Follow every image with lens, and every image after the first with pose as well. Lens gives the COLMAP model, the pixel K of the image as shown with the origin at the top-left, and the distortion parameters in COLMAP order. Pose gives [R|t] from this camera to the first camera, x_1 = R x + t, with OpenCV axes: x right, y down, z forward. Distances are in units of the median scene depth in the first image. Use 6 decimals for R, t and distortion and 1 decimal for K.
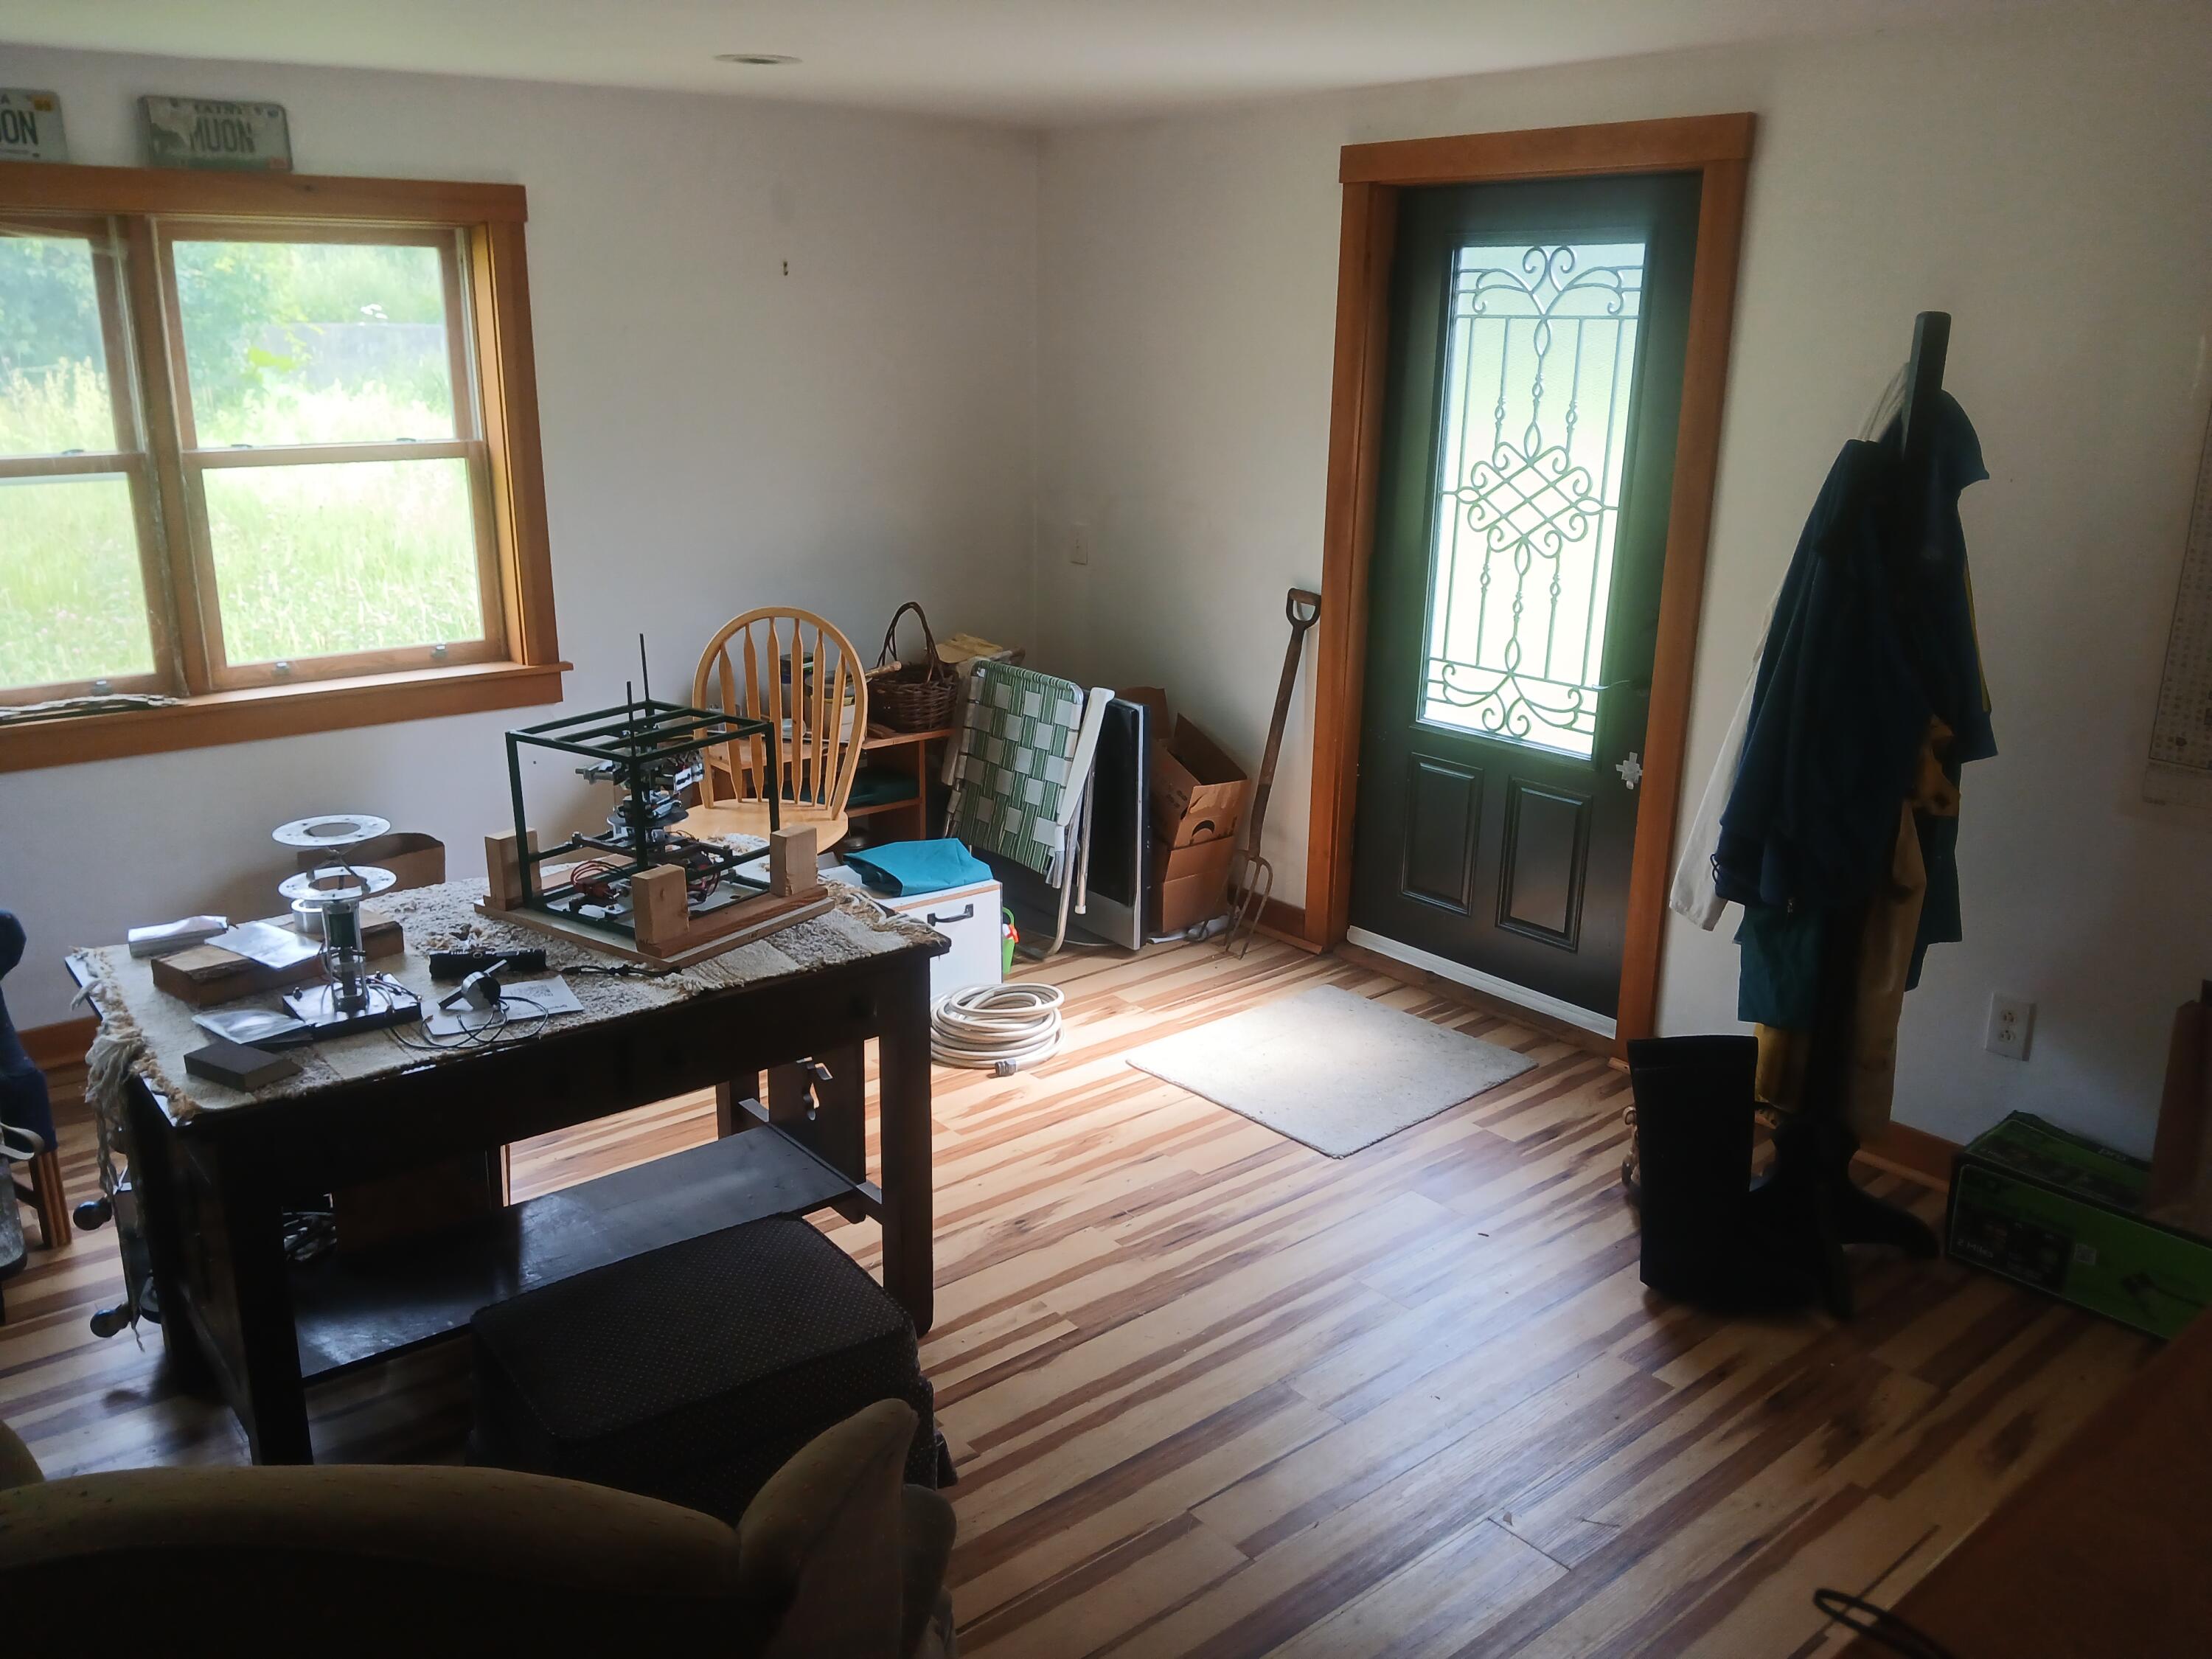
lens RADIAL K [[1702.7, 0, 1102.9], [0, 1702.7, 828.3], [0, 0, 1]] dist [0.009422, -0.005265]
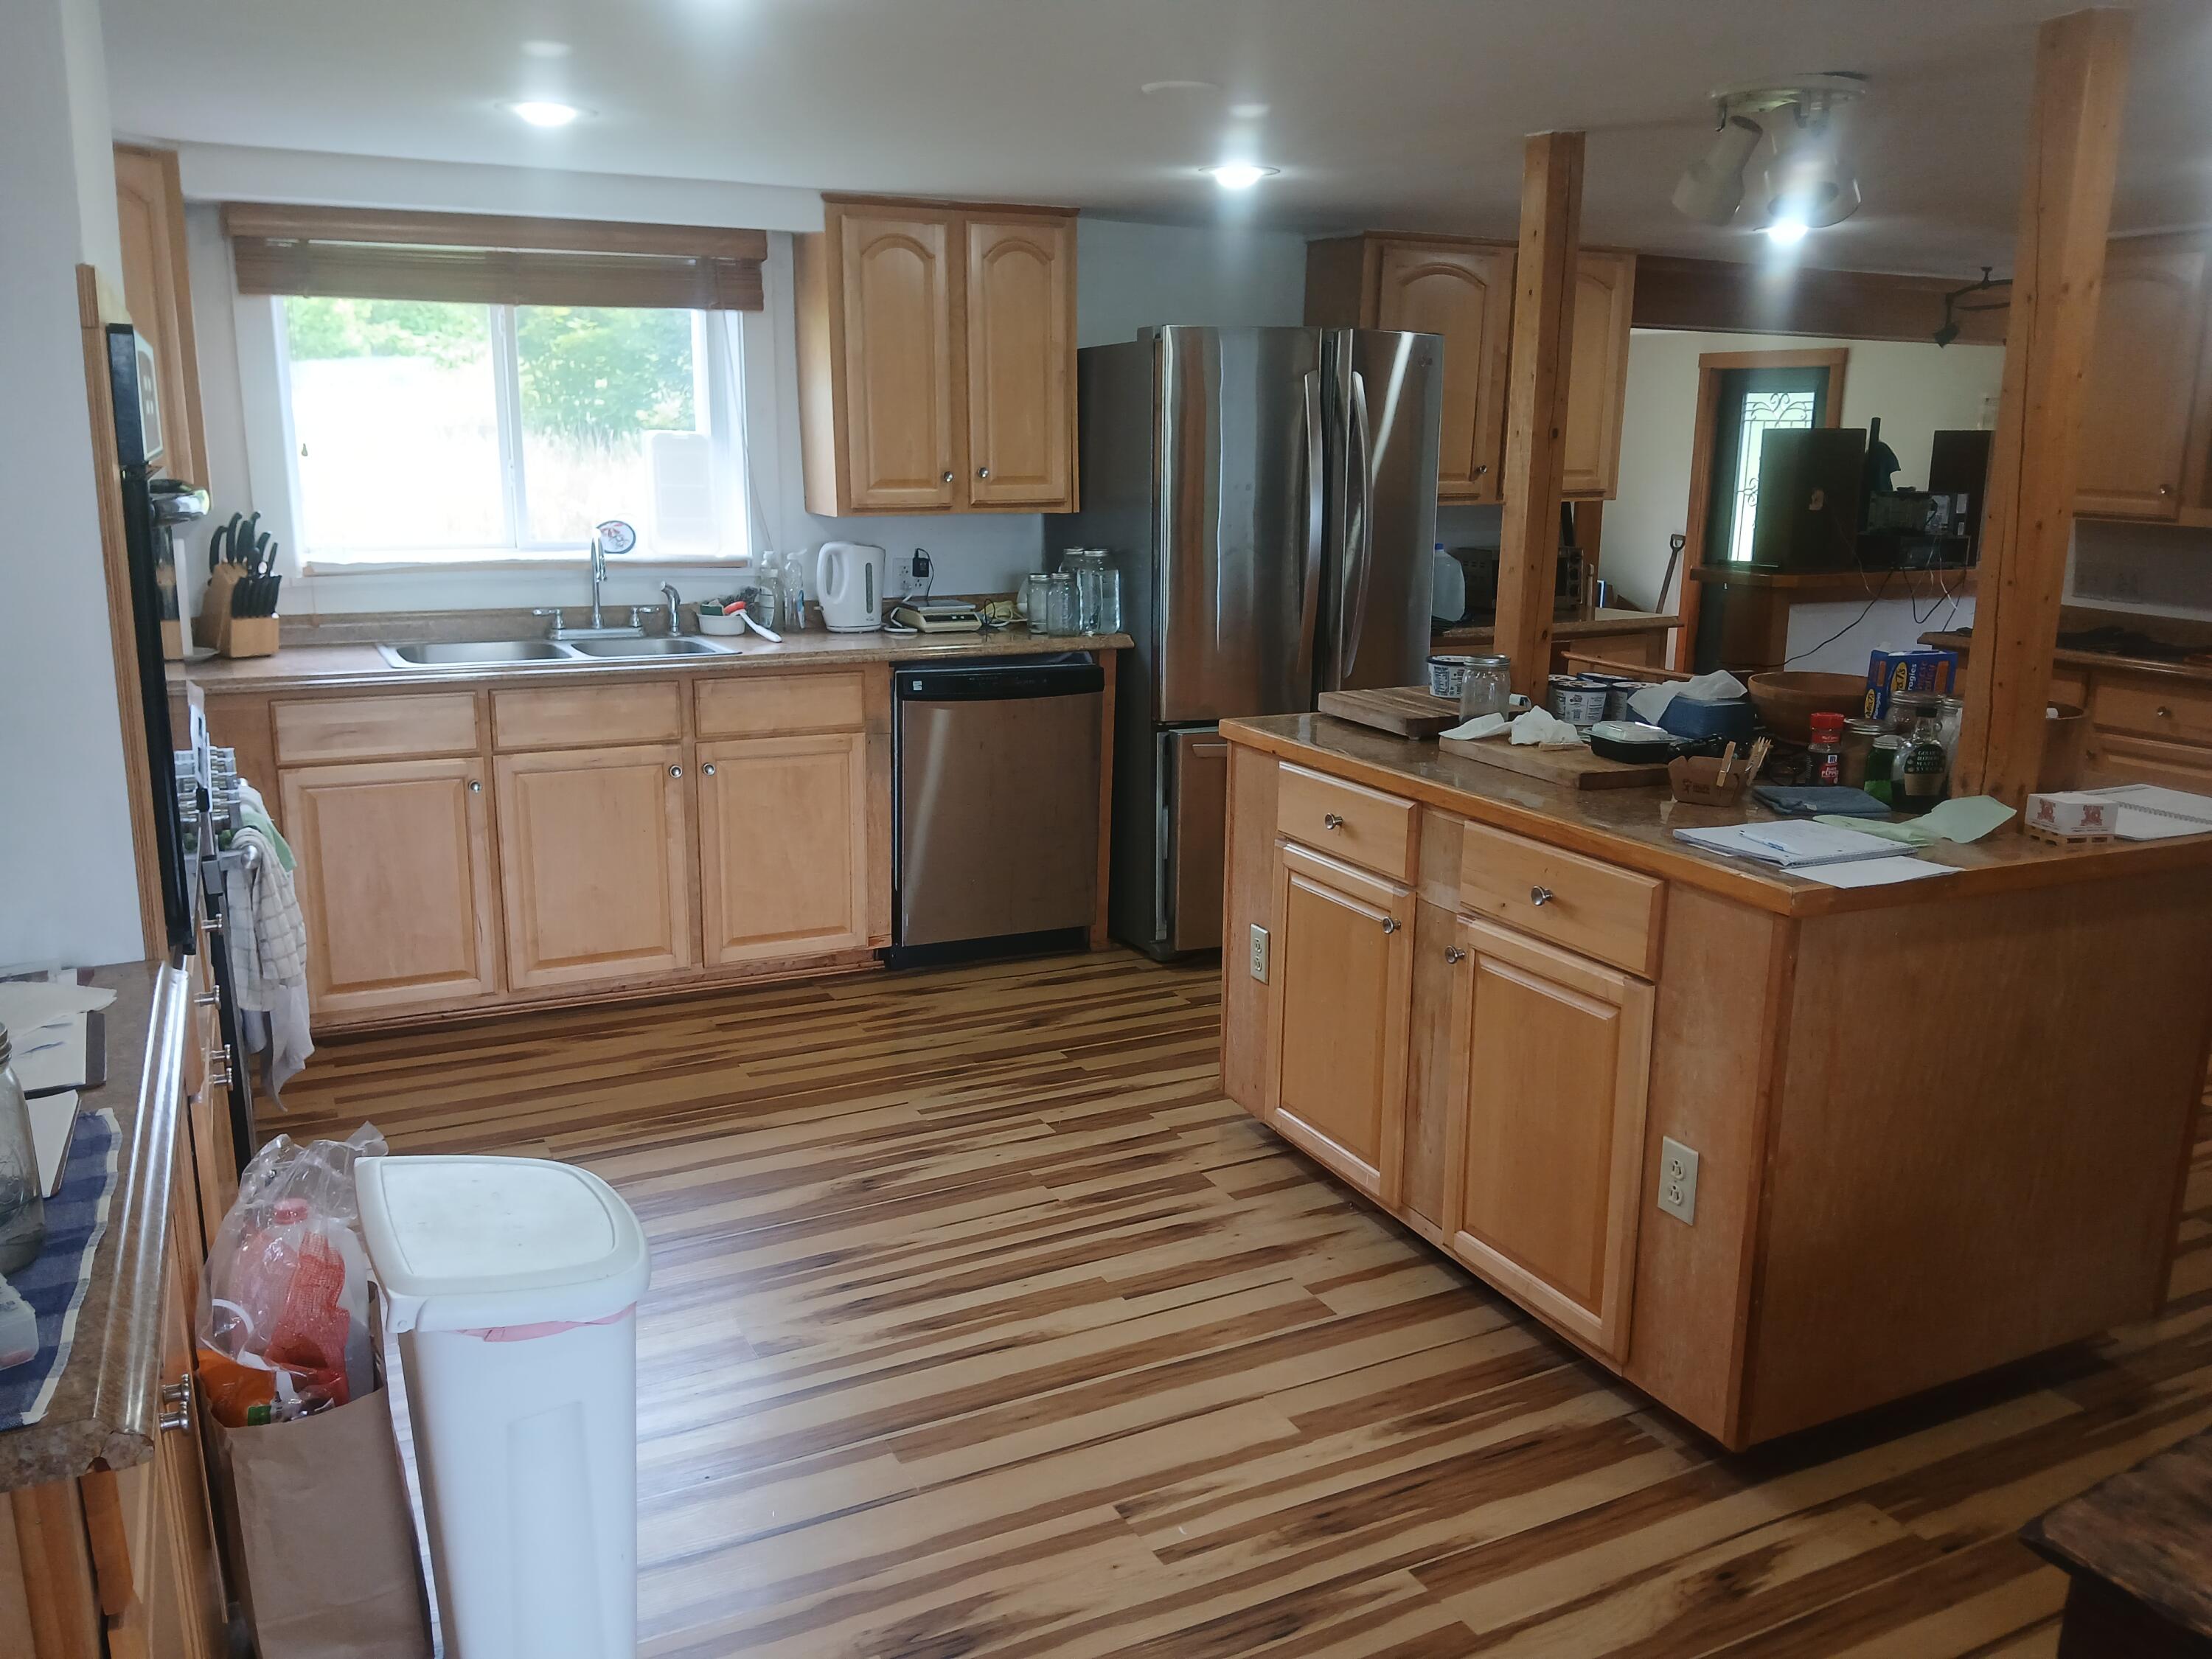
lens RADIAL K [[1702.7, 0, 1111.8], [0, 1702.7, 824.3], [0, 0, 1]] dist [0.009422, -0.005265]
pose [[0.974777, 0.046982, -0.218182, -0.126172], [-0.061415, 0.996317, -0.059844, 0.502947], [0.214566, 0.071734, 0.974072, -1.614408]]
